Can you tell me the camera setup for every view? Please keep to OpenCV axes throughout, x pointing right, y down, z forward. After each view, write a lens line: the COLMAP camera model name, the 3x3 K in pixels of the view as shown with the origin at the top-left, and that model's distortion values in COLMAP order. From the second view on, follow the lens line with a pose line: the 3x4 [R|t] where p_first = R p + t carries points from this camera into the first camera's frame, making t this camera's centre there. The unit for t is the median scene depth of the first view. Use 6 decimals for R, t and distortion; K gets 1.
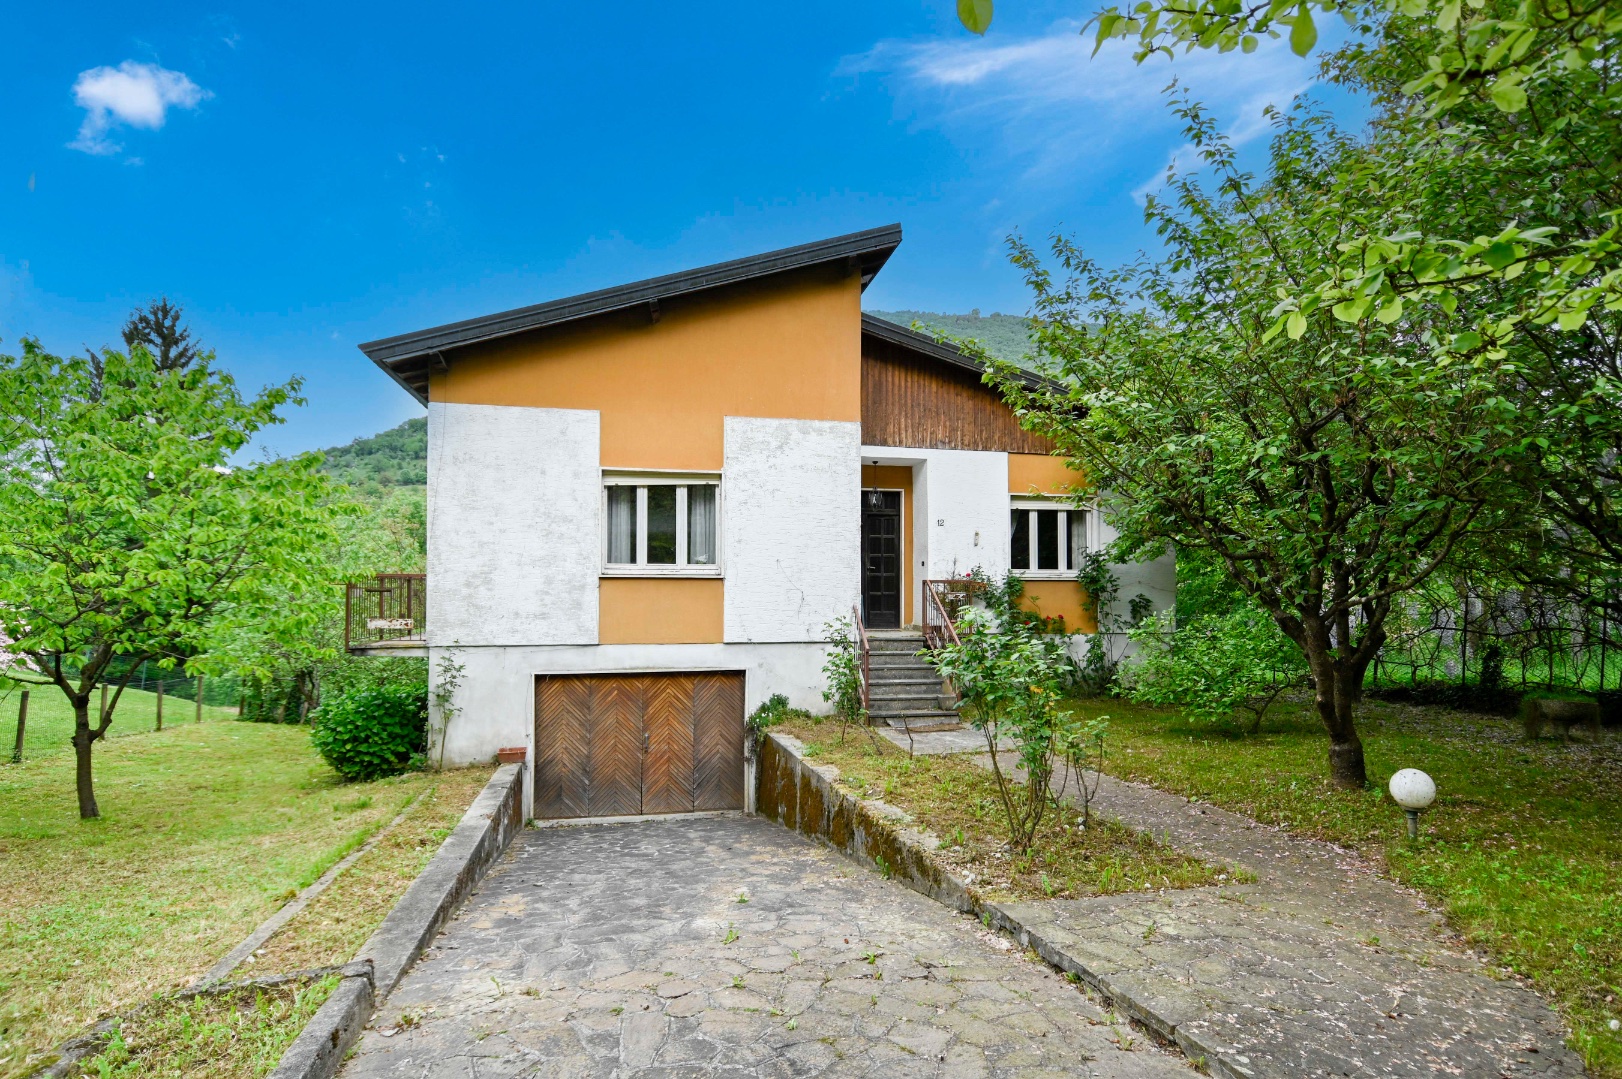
lens RADIAL K [[861.9, 0, 807.4], [0, 861.9, 542.2], [0, 0, 1]] dist [0.011073, -0.021006]
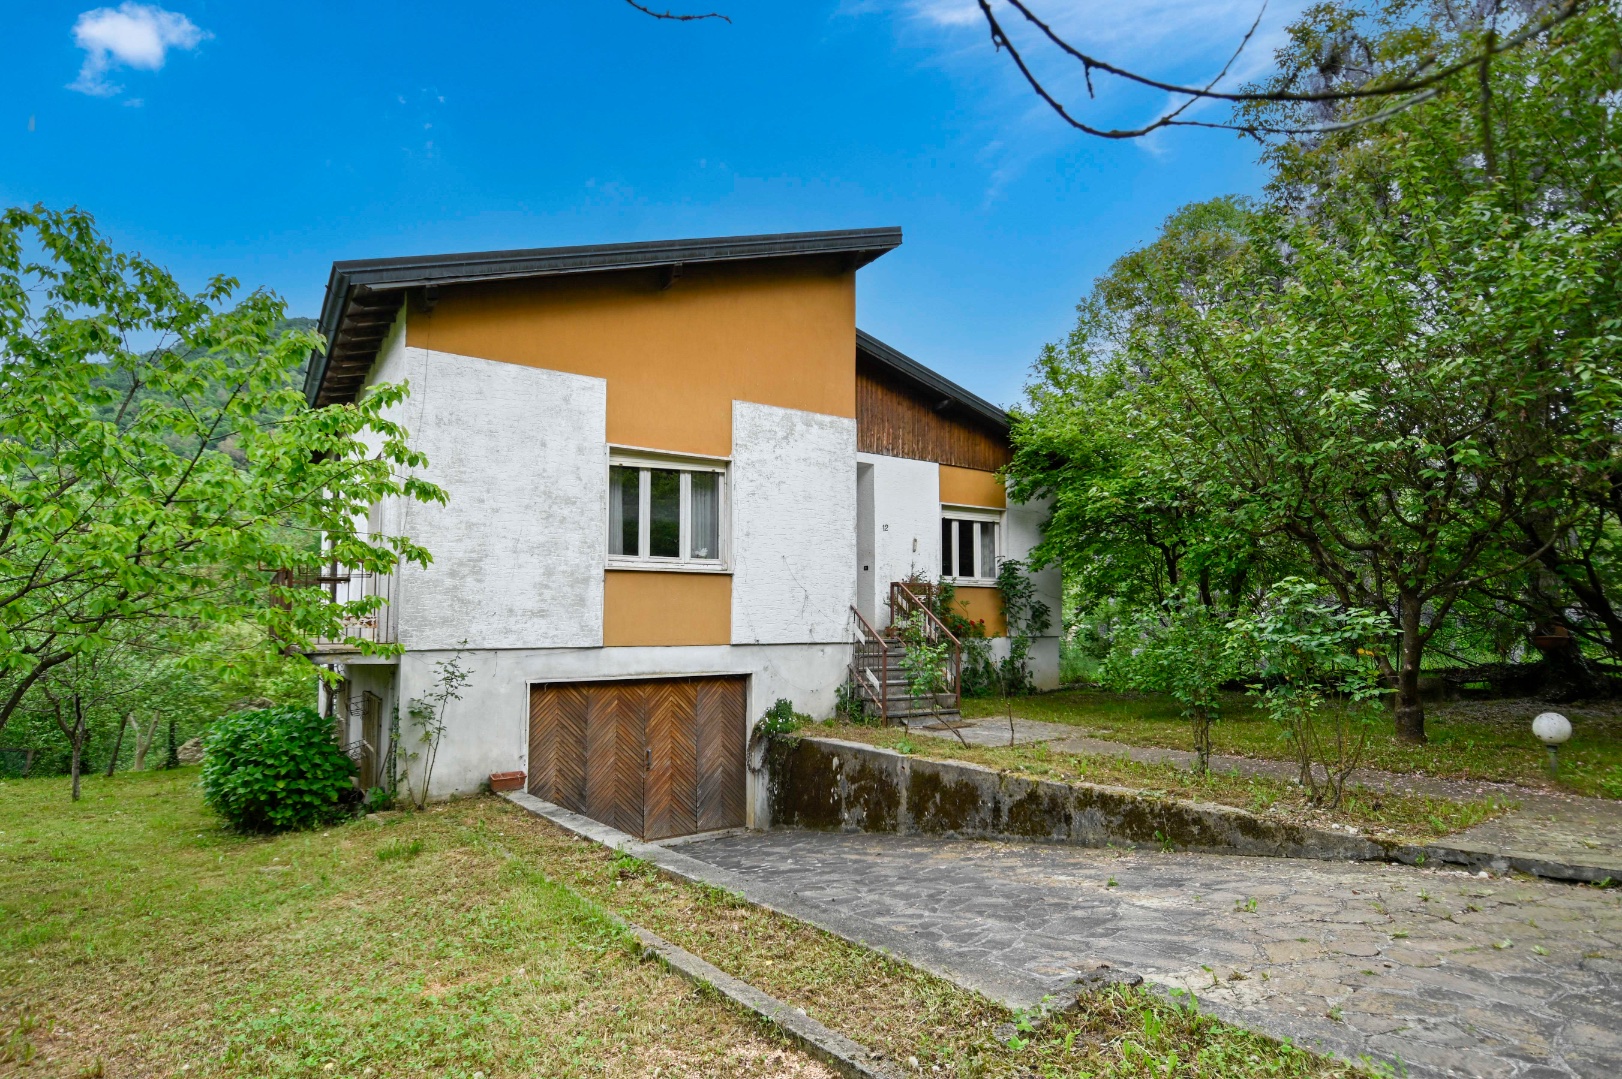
lens RADIAL K [[861.9, 0, 813.1], [0, 861.9, 540.8], [0, 0, 1]] dist [0.011073, -0.021006]
pose [[0.929316, 0.032321, 0.367868, -0.355420], [-0.019484, 0.999066, -0.038559, 0.040082], [-0.368771, 0.028666, 0.929078, 0.110702]]
